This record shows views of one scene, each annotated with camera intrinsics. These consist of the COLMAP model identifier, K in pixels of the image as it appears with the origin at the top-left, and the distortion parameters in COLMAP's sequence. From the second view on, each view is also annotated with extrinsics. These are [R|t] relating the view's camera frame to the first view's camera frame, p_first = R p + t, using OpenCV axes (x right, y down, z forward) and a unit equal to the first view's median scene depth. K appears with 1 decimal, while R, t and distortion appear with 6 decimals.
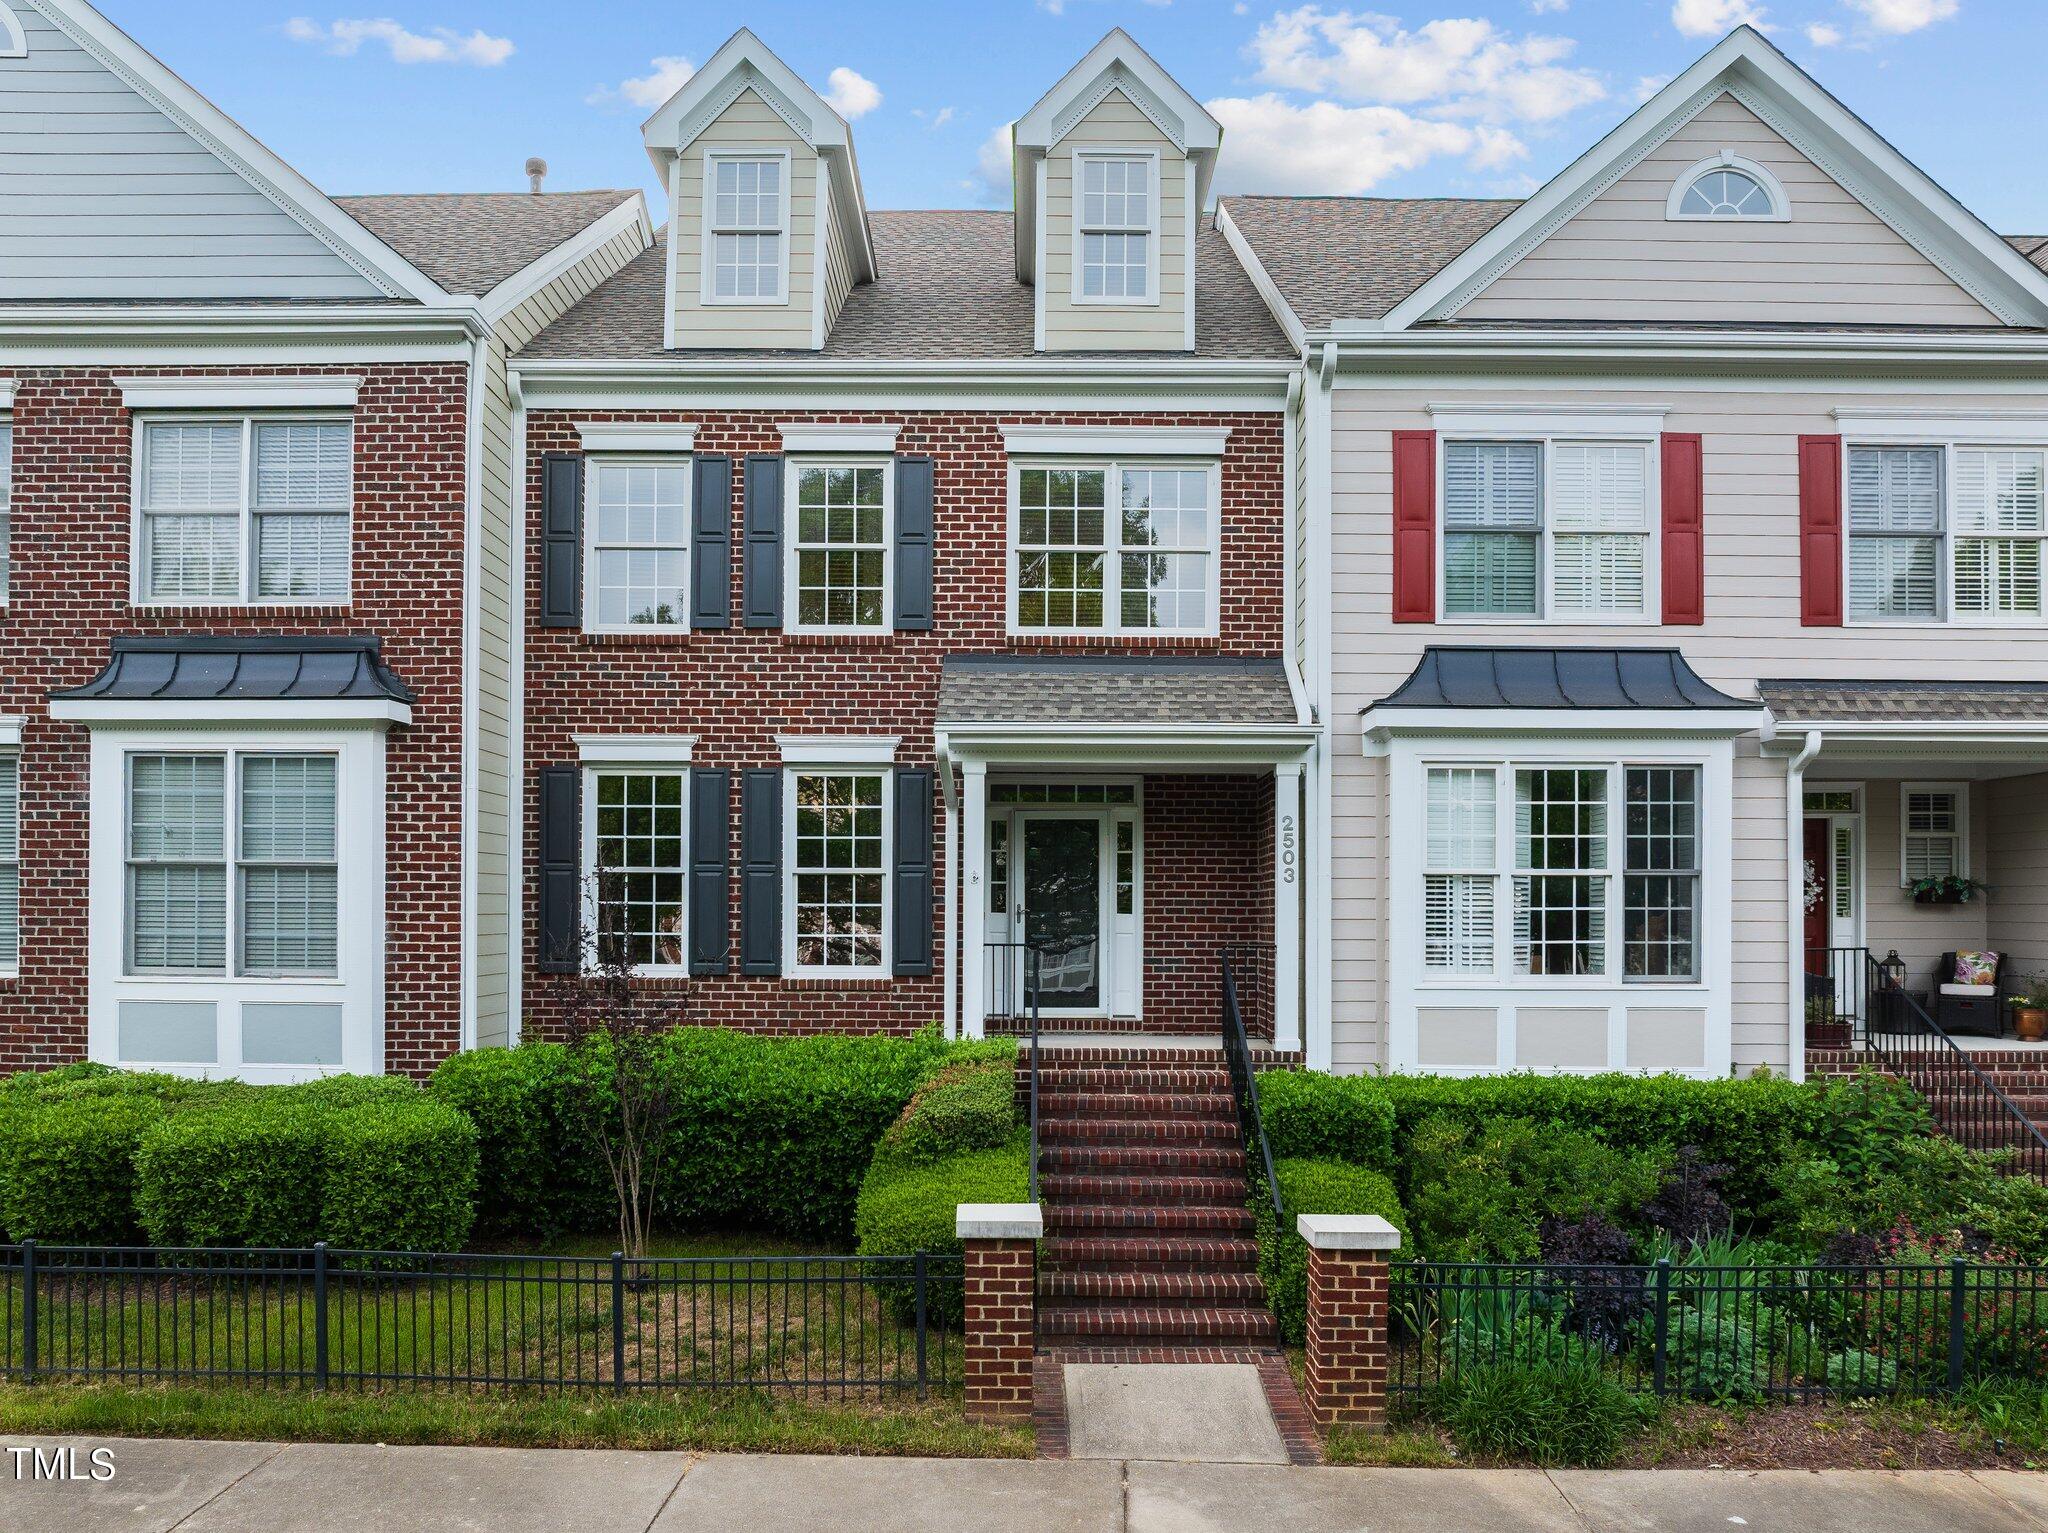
lens RADIAL K [[1402.5, 0, 1024.0], [0, 1402.5, 766.5], [0, 0, 1]] dist [-0.023356, -0.003520]
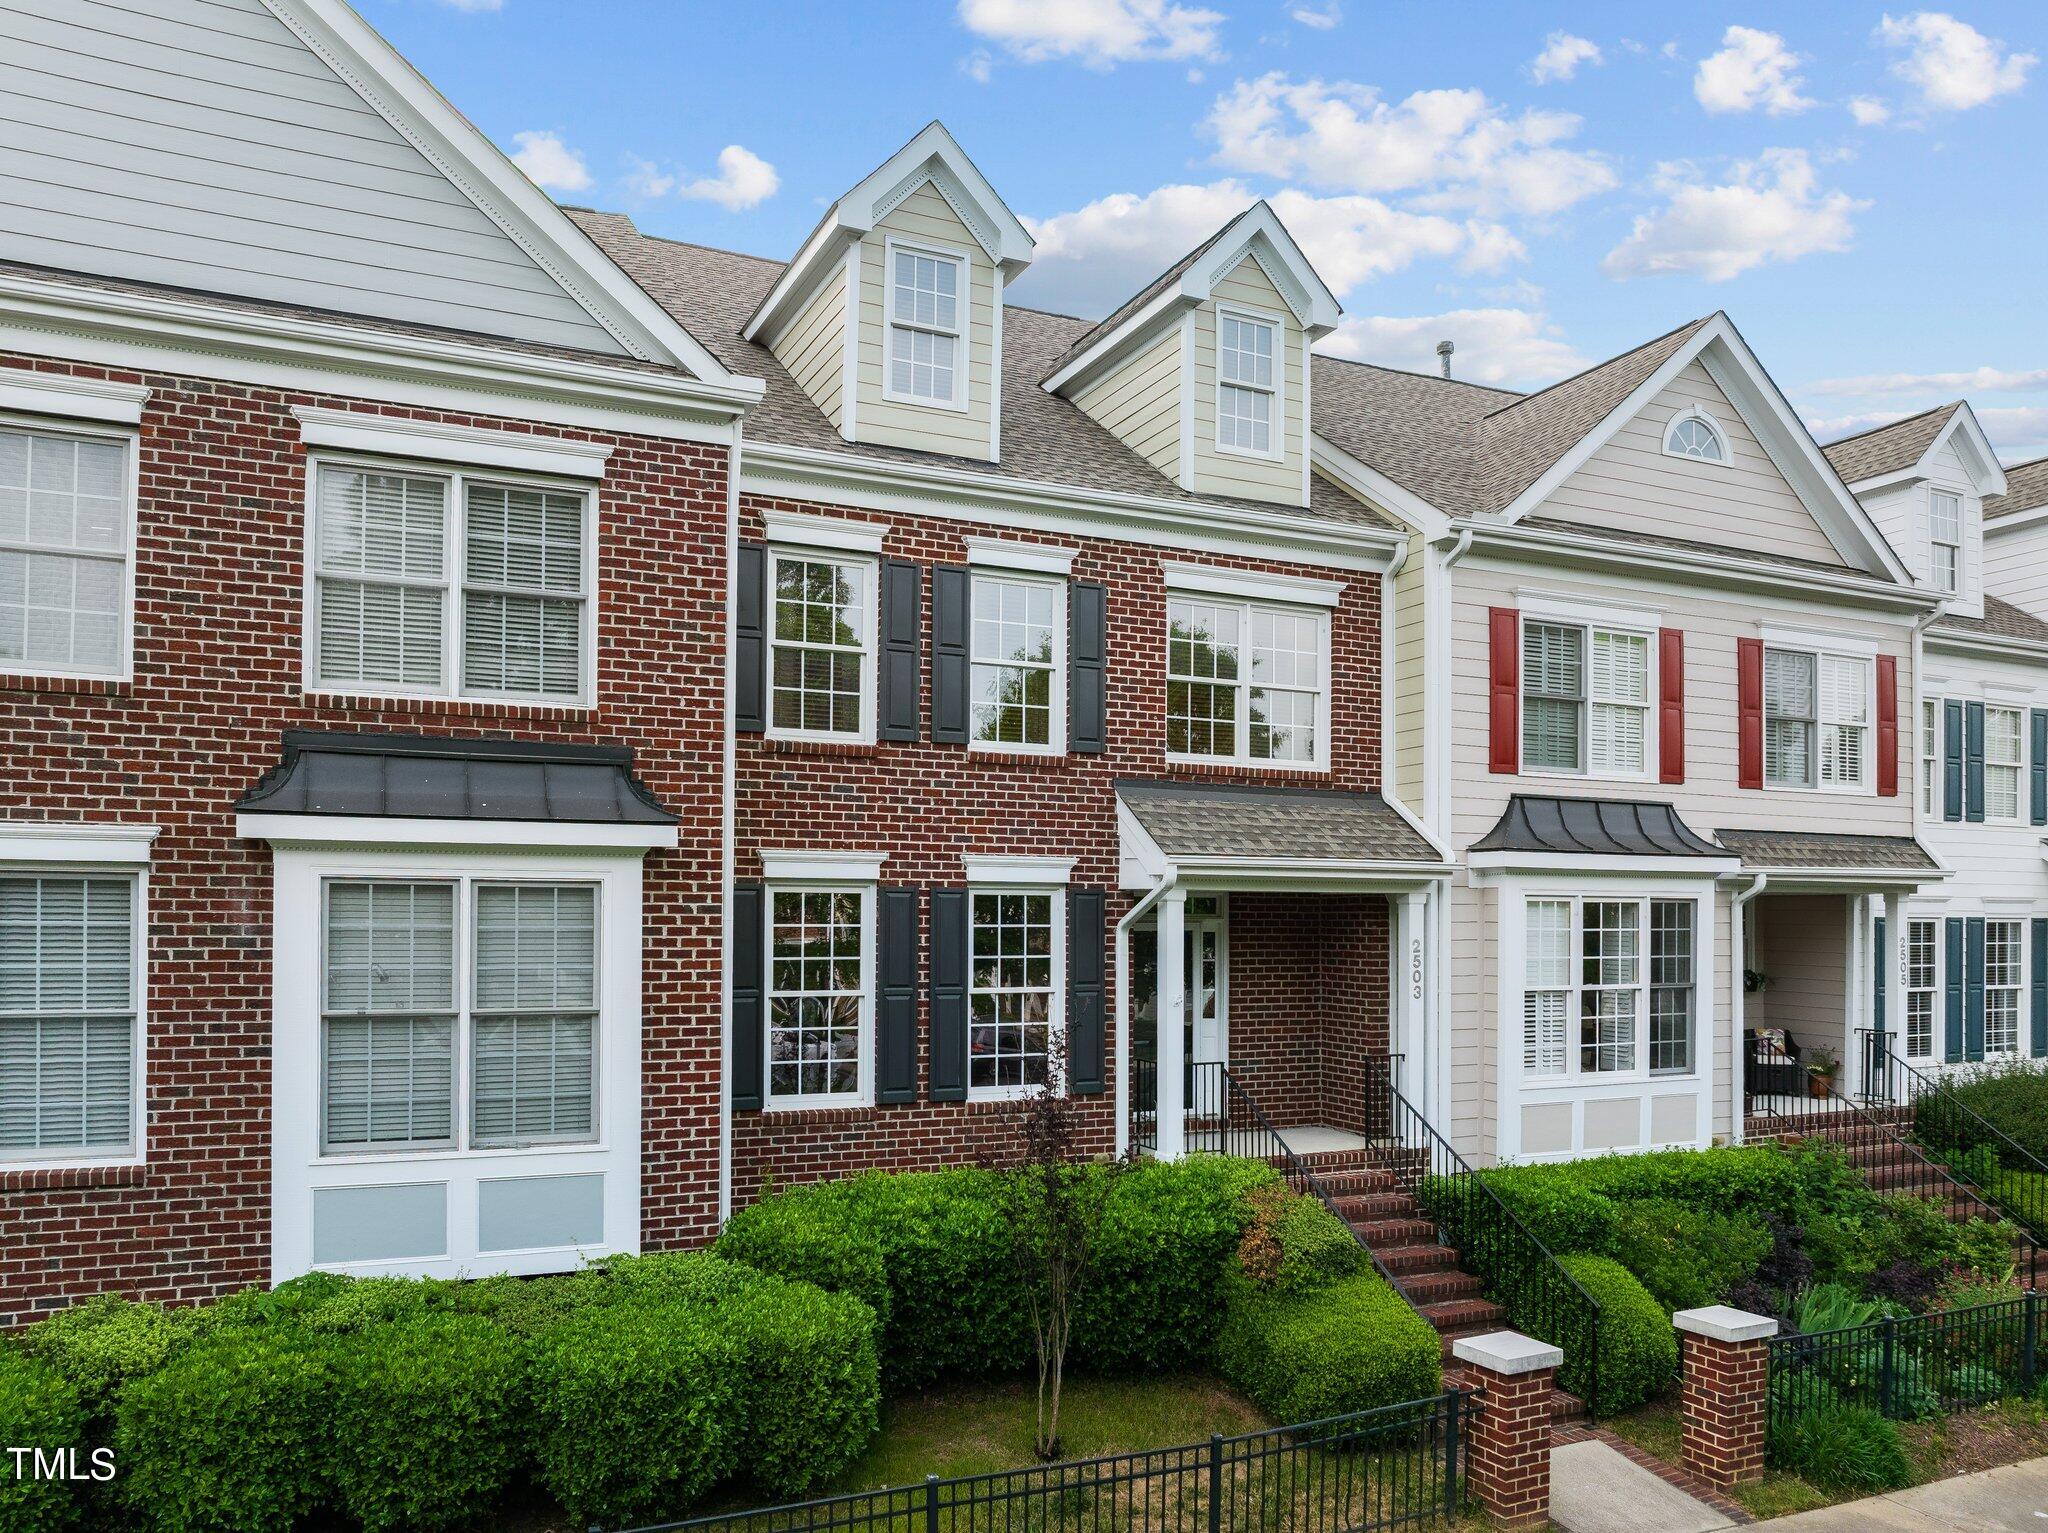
lens RADIAL K [[1392.2, 0, 1024.0], [0, 1392.2, 766.5], [0, 0, 1]] dist [-0.006567, -0.031332]
pose [[0.916296, 0.044254, 0.398049, -0.559422], [-0.042068, 0.999013, -0.014228, -0.075615], [-0.398286, -0.003708, 0.917254, 0.092300]]
